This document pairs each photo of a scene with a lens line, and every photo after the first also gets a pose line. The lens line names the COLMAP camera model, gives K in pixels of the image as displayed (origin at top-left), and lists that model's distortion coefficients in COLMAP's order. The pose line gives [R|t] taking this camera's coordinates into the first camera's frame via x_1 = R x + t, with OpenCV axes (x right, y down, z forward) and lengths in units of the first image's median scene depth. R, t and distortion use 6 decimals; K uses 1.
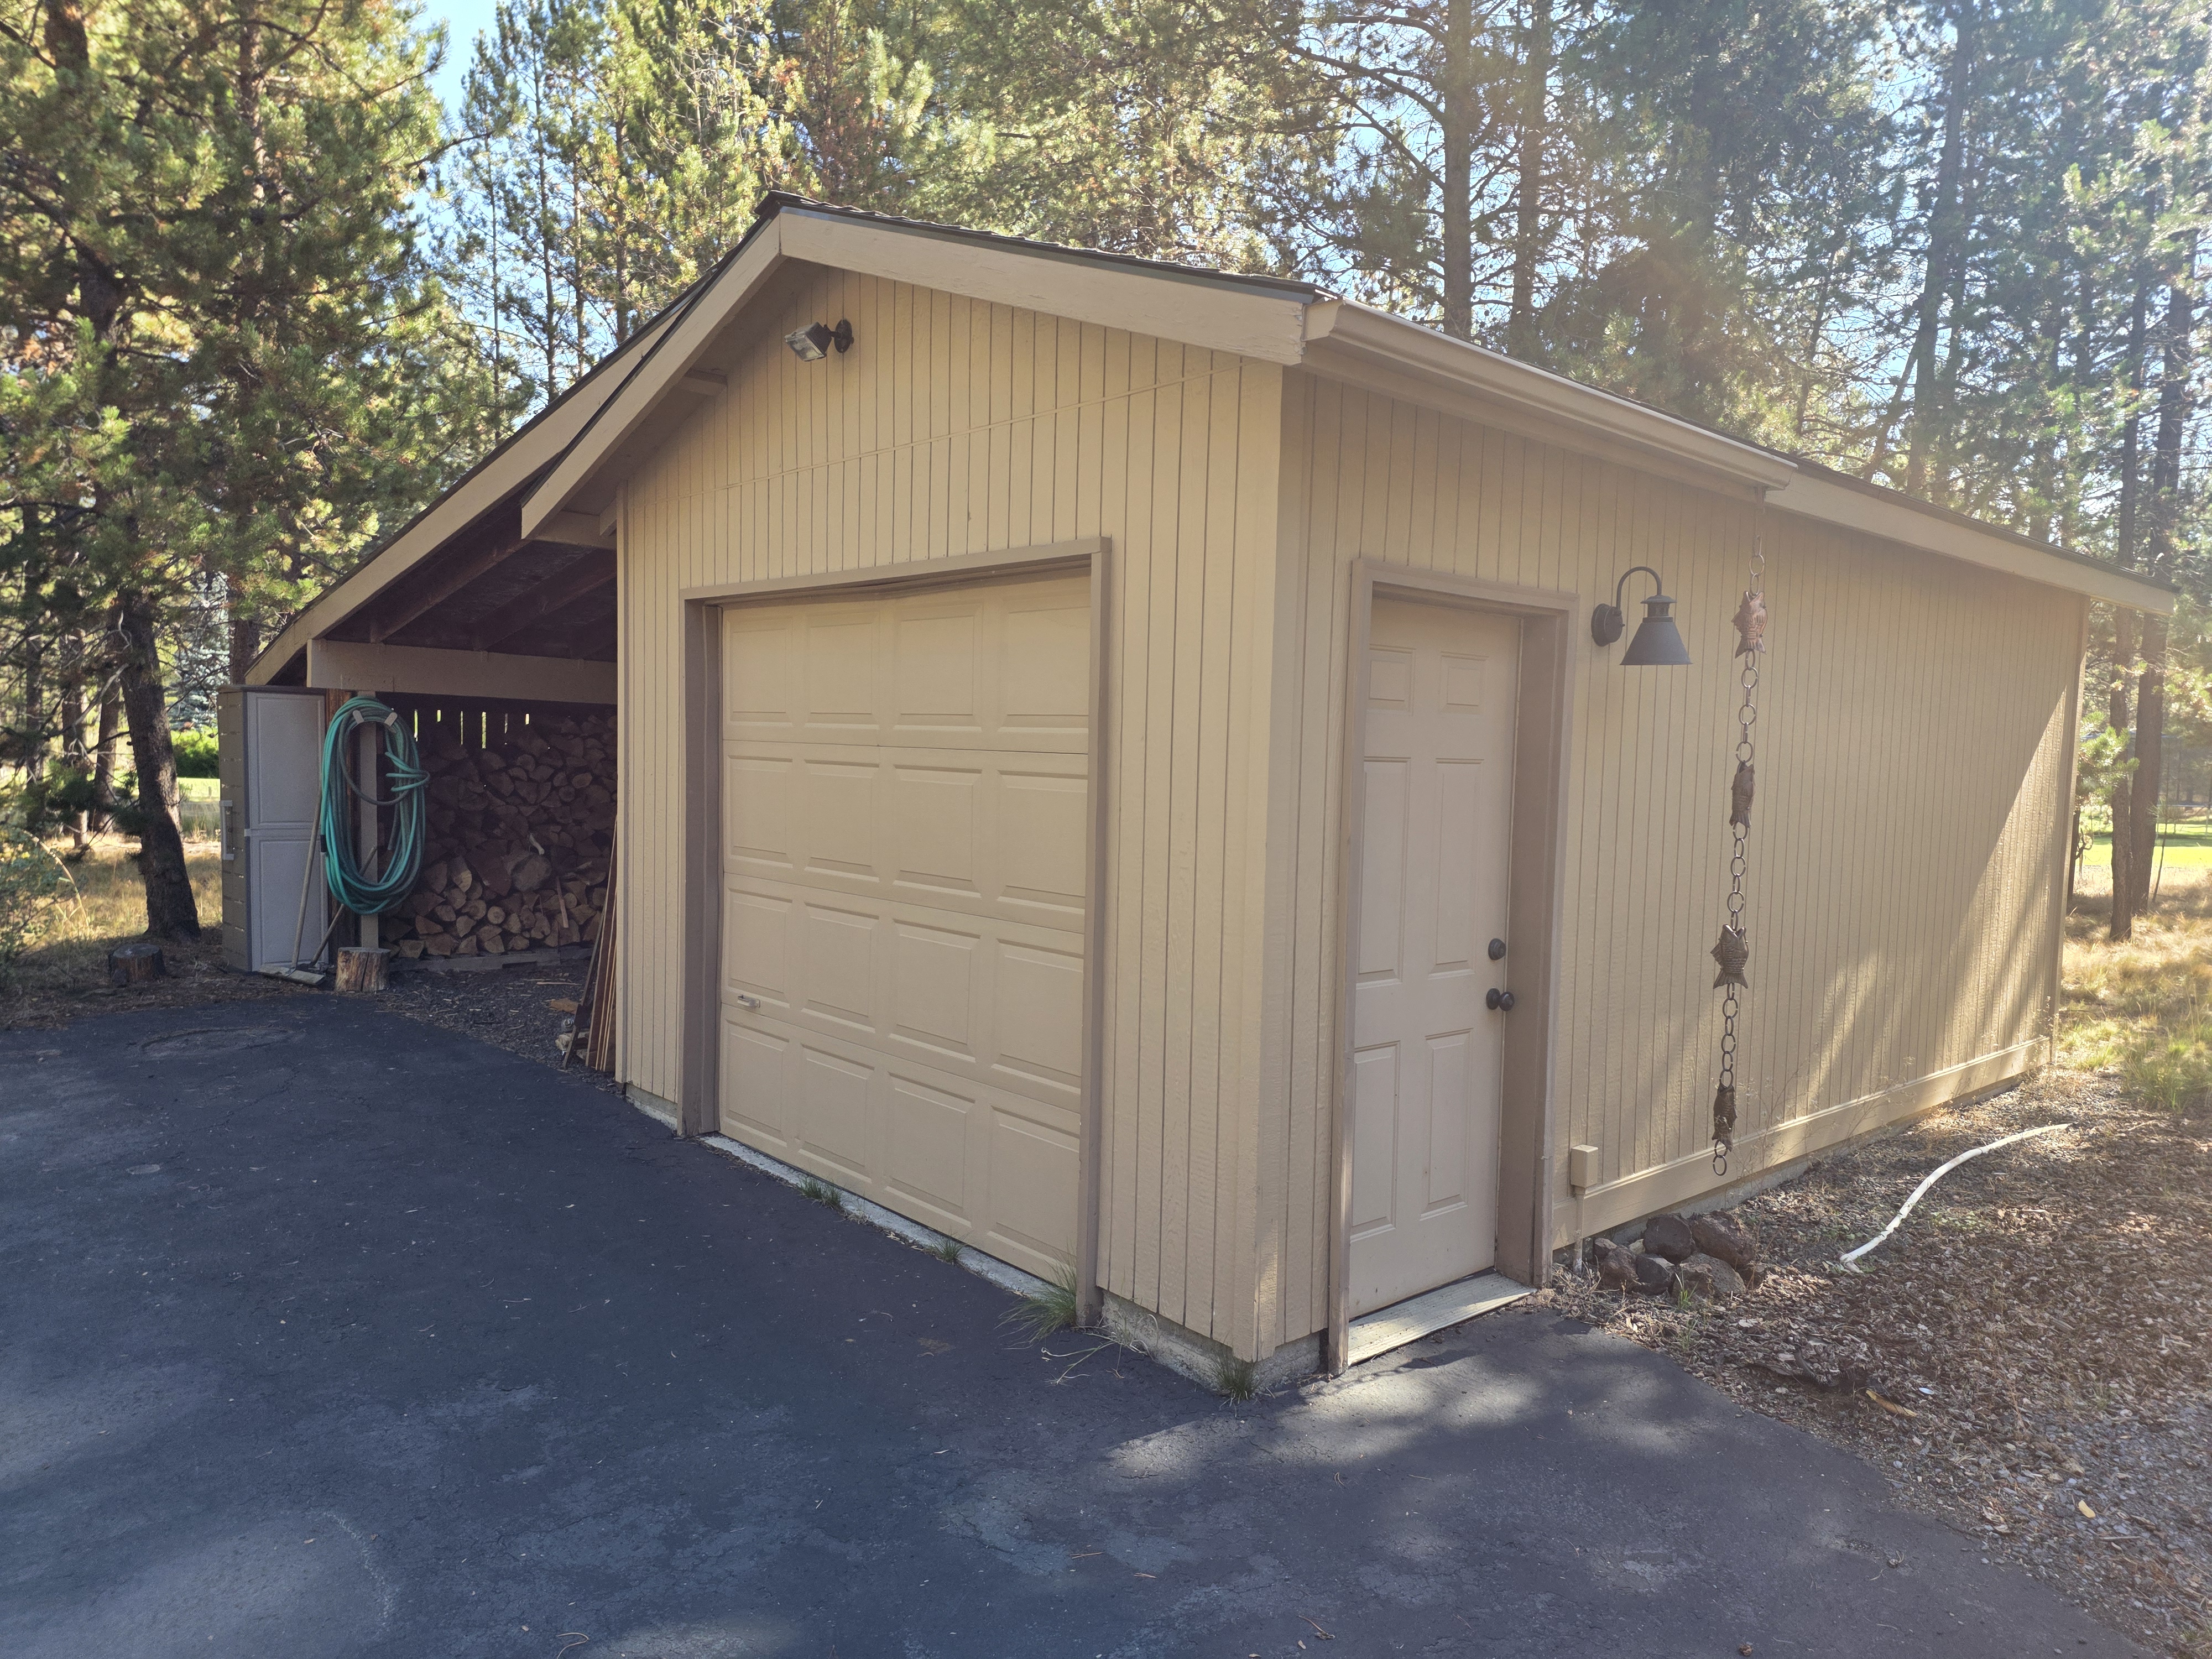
lens RADIAL K [[1479.7, 0, 1139.5], [0, 1479.7, 863.7], [0, 0, 1]] dist [0.008787, -0.000749]
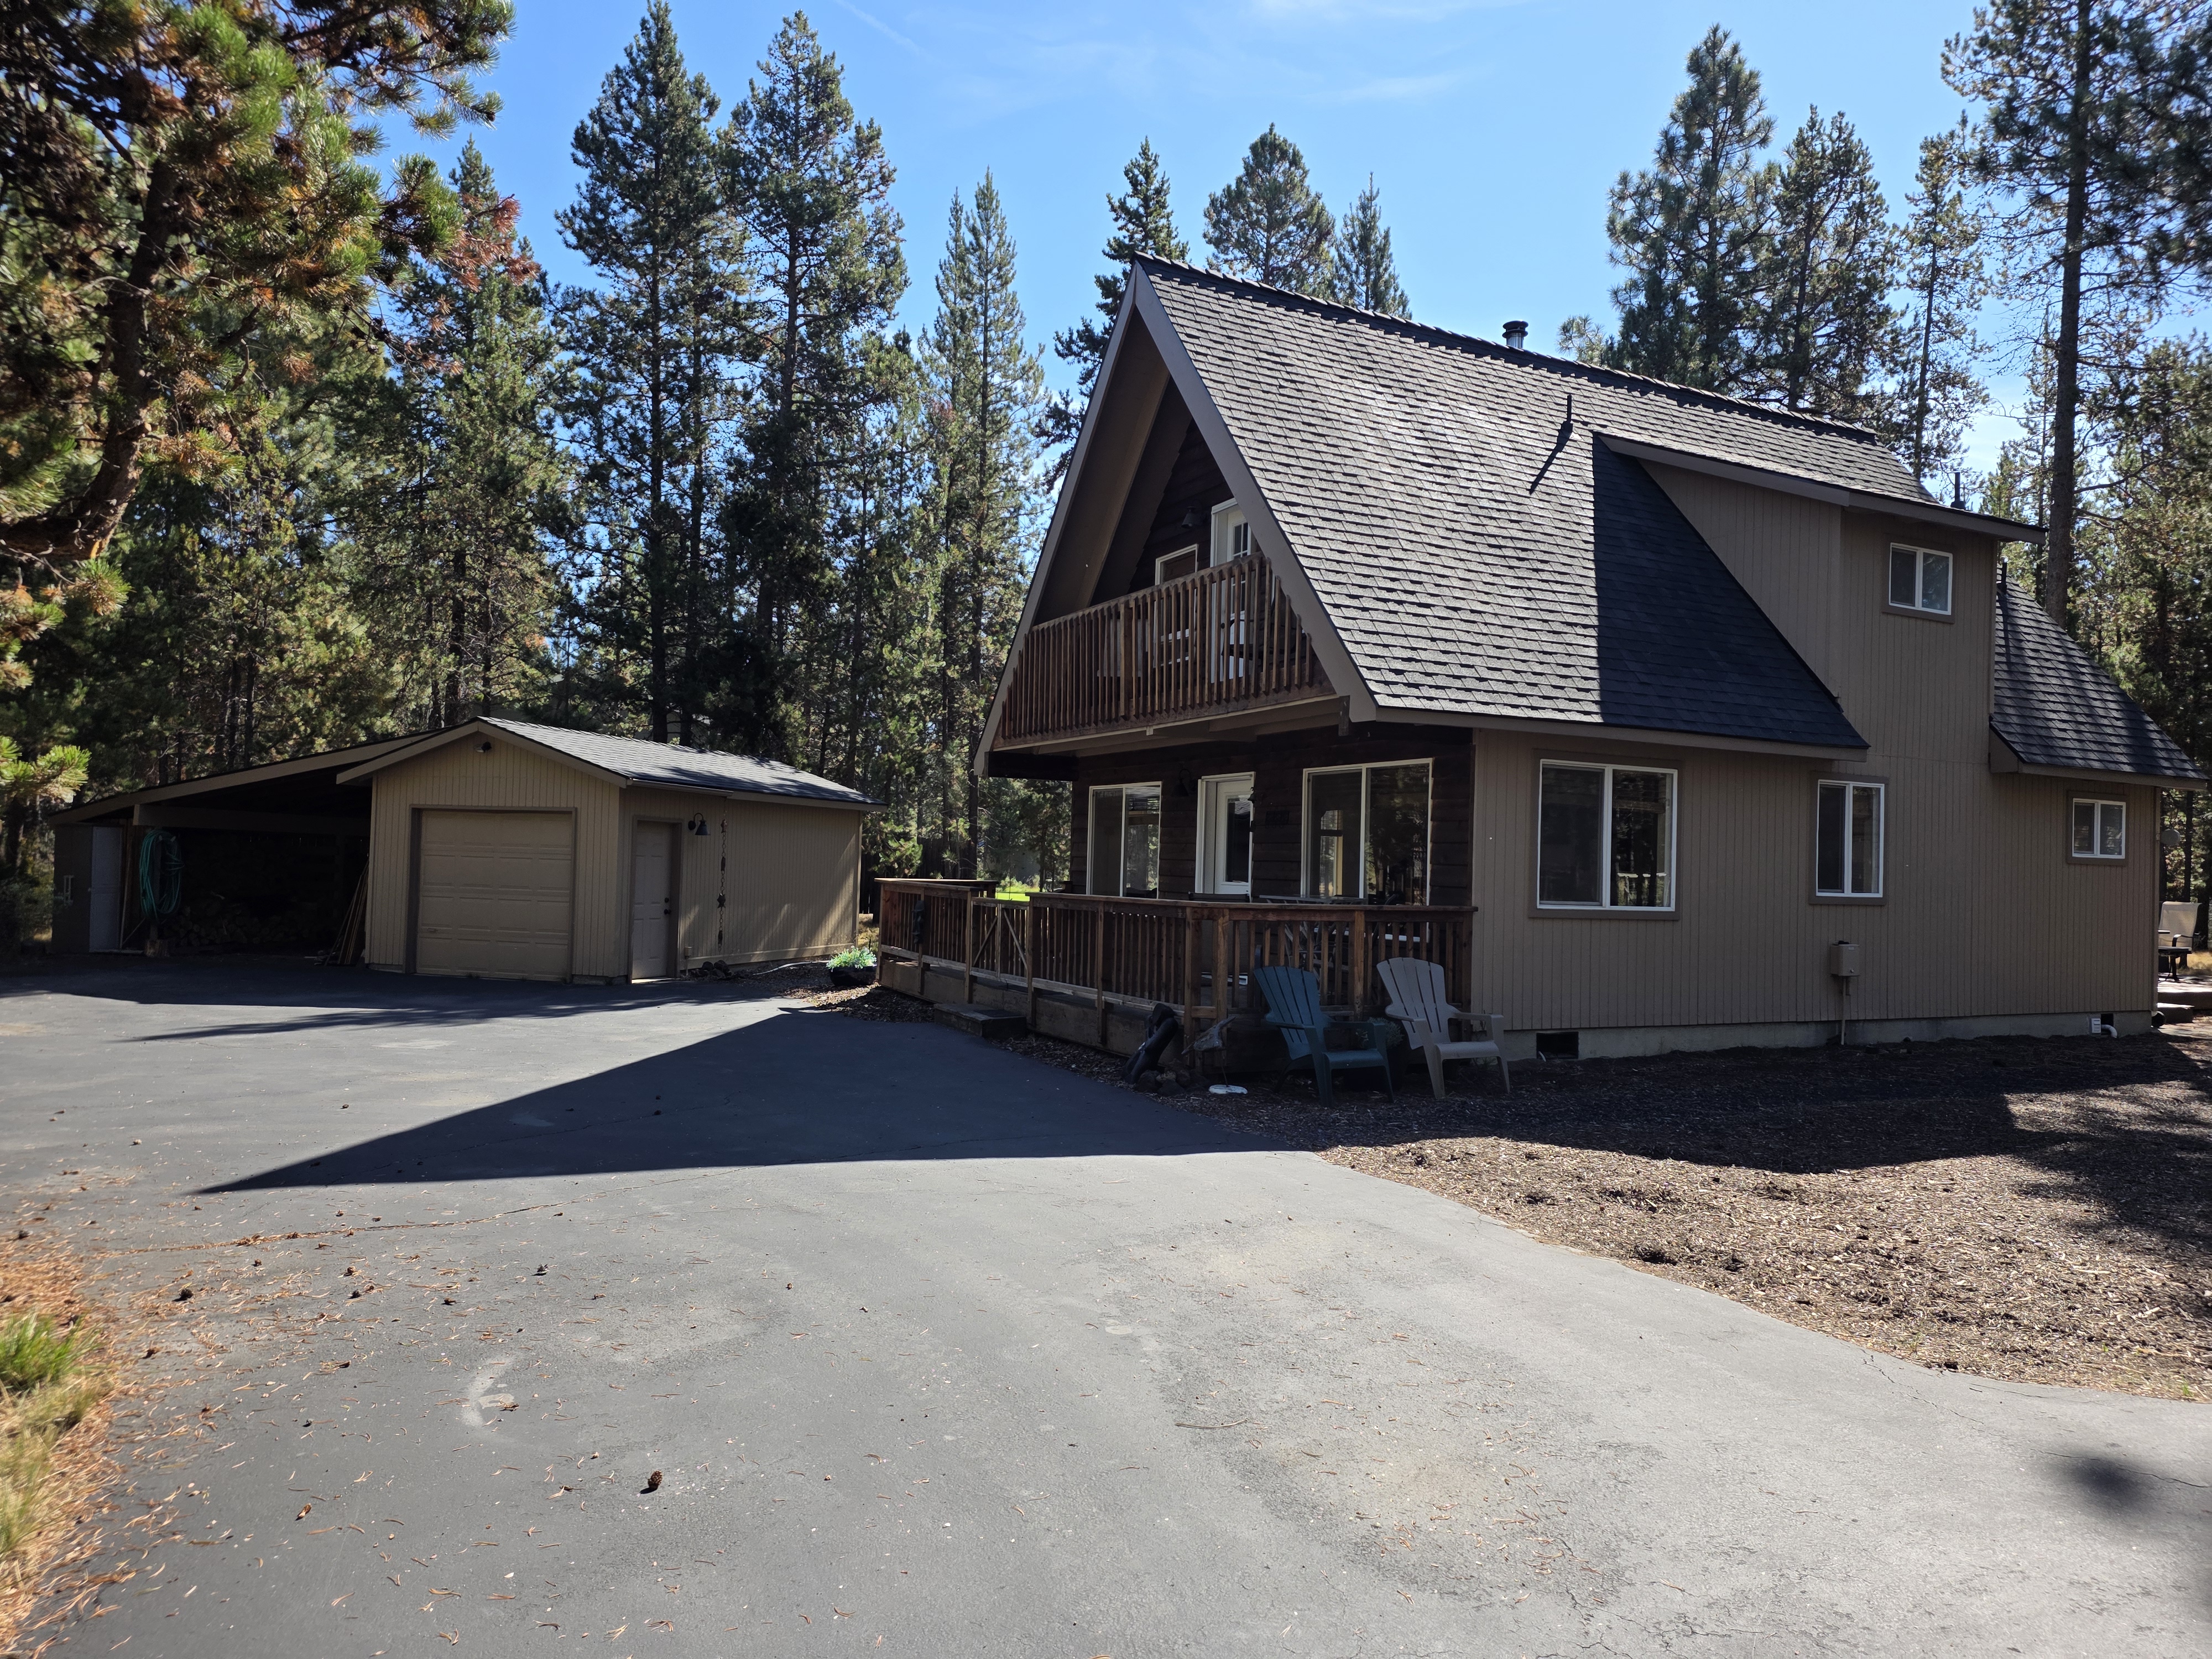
lens RADIAL K [[1479.7, 0, 1139.5], [0, 1479.7, 863.7], [0, 0, 1]] dist [0.008787, -0.000749]
pose [[0.867042, -0.000012, 0.498236, -0.667481], [0.032814, 0.997830, -0.057080, 0.226921], [-0.497154, 0.065840, 0.865161, -3.215635]]
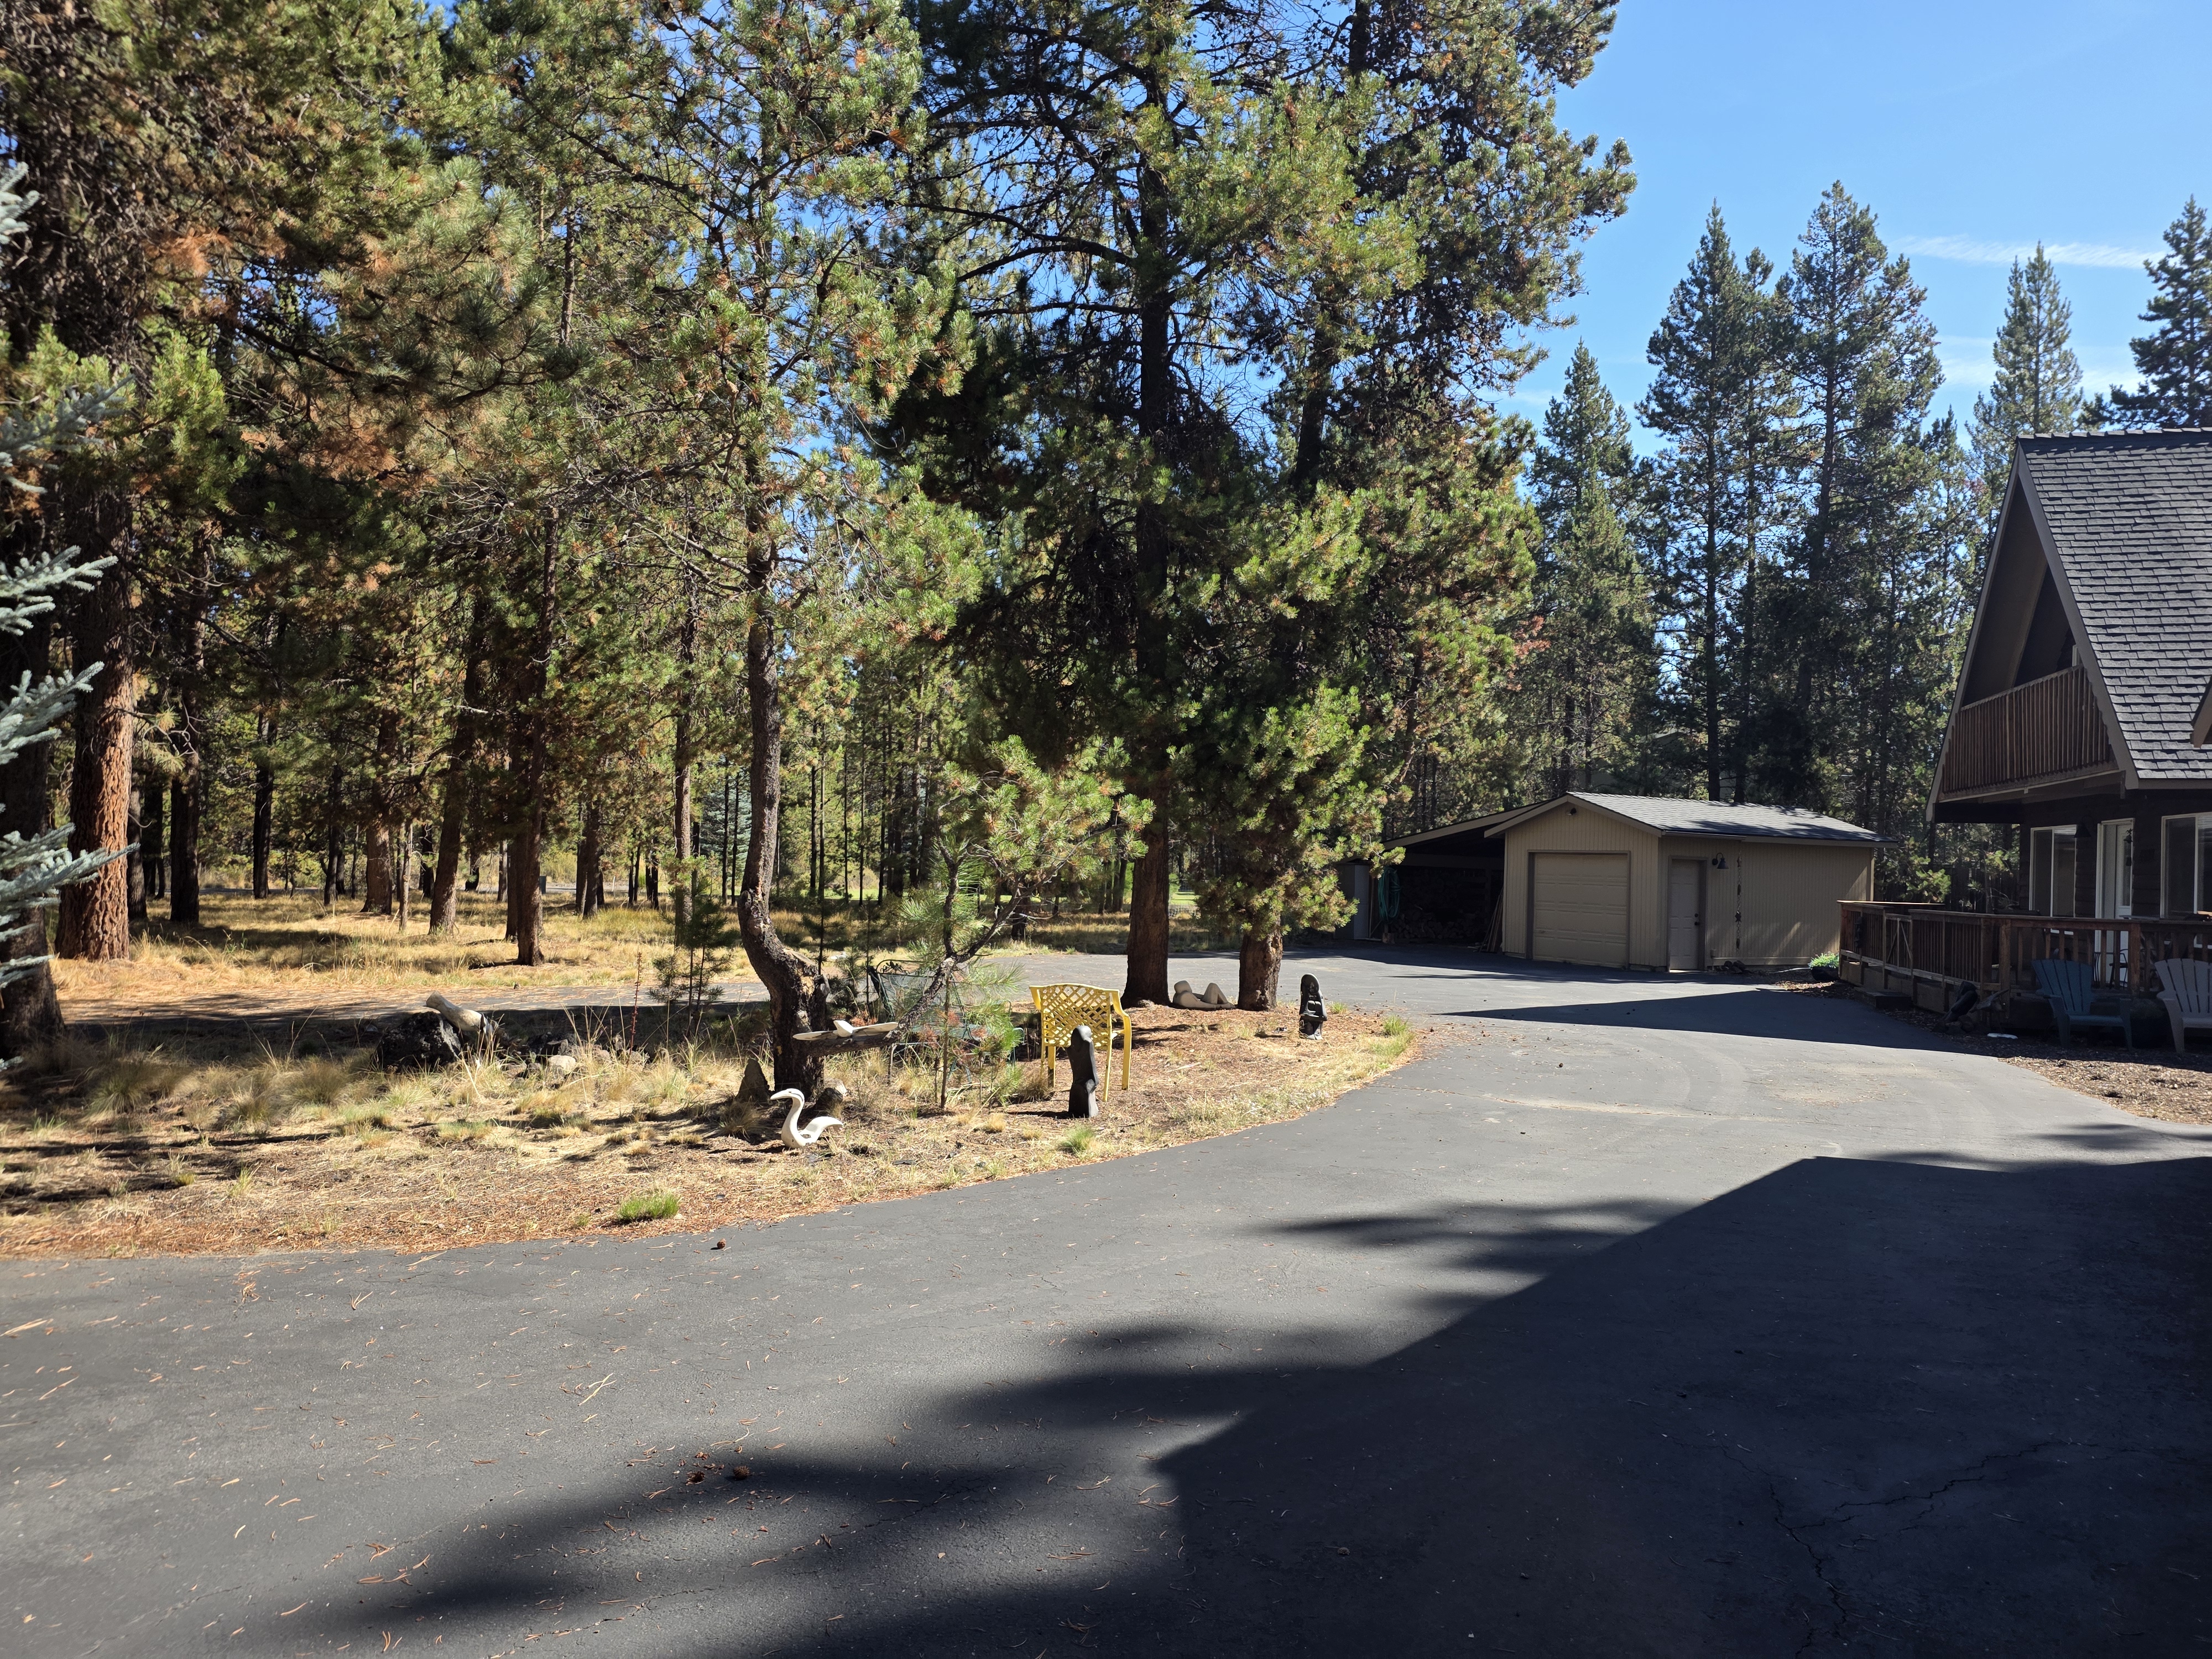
lens RADIAL K [[1479.7, 0, 1139.5], [0, 1479.7, 863.7], [0, 0, 1]] dist [0.008787, -0.000749]
pose [[0.978180, 0.002467, -0.207745, -0.677065], [-0.019927, 0.996434, -0.081994, 0.393998], [0.206802, 0.084345, 0.974740, -5.489020]]
